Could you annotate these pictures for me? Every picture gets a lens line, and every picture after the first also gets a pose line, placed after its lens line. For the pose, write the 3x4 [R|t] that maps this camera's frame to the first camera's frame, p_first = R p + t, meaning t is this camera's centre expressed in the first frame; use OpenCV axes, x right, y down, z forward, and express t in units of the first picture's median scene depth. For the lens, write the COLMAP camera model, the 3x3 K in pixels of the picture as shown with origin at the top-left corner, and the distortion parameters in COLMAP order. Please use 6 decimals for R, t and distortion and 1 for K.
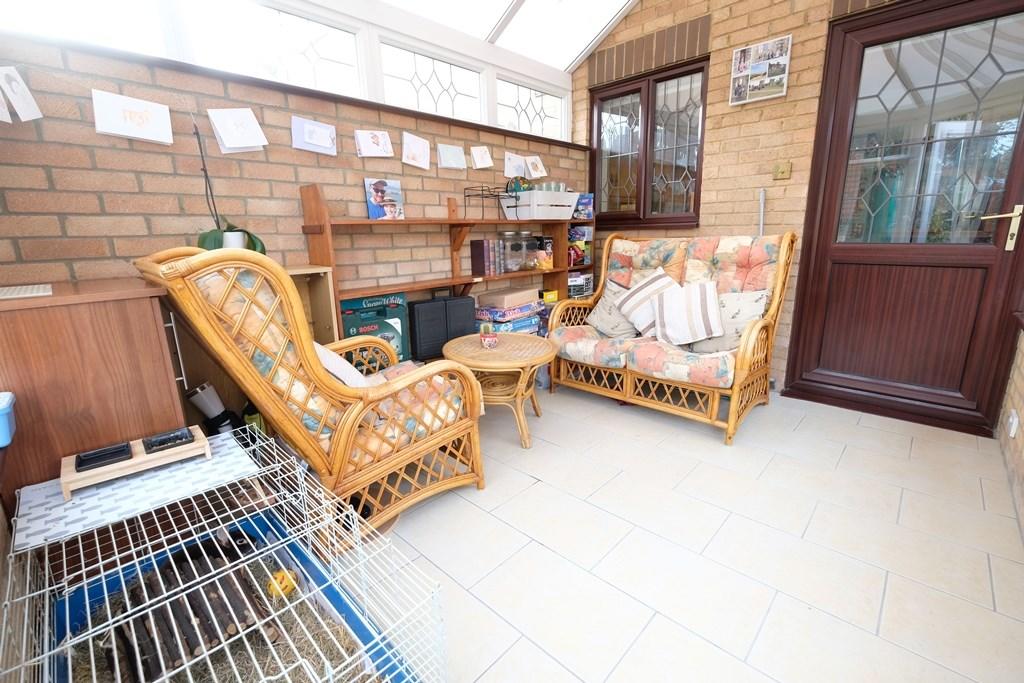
lens RADIAL K [[446.7, 0, 513.1], [0, 446.7, 336.2], [0, 0, 1]] dist [-0.000592, -0.000164]
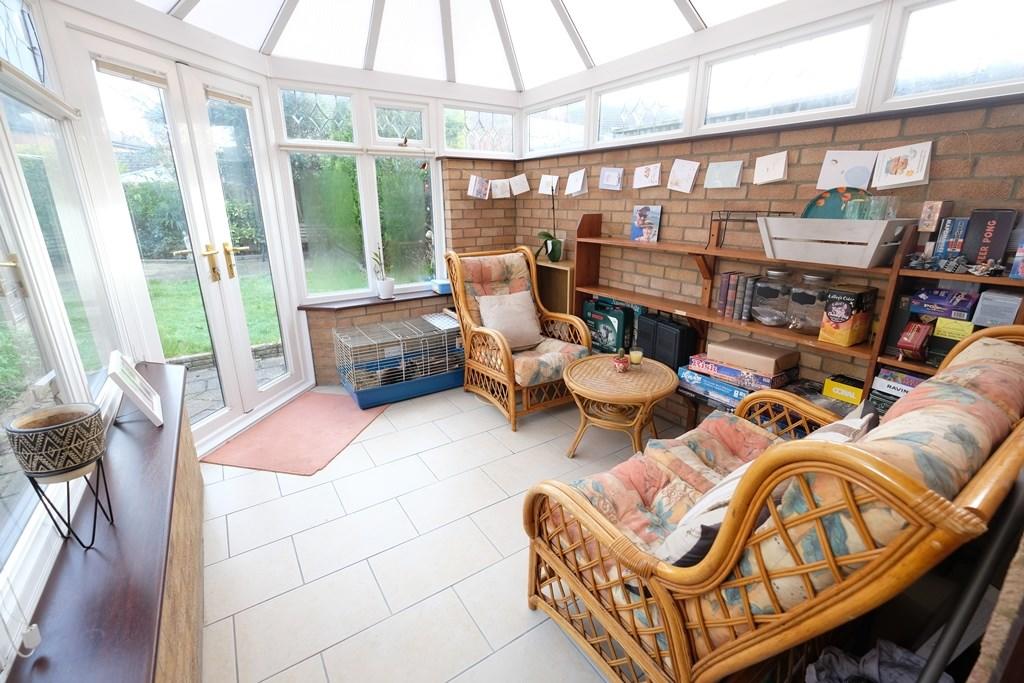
lens RADIAL K [[446.7, 0, 513.1], [0, 446.7, 336.2], [0, 0, 1]] dist [-0.000592, -0.000164]
pose [[-0.231754, 0.300580, -0.925171, 0.969290], [-0.221419, 0.909800, 0.351051, -0.367075], [0.947240, 0.286208, -0.144296, 0.918532]]
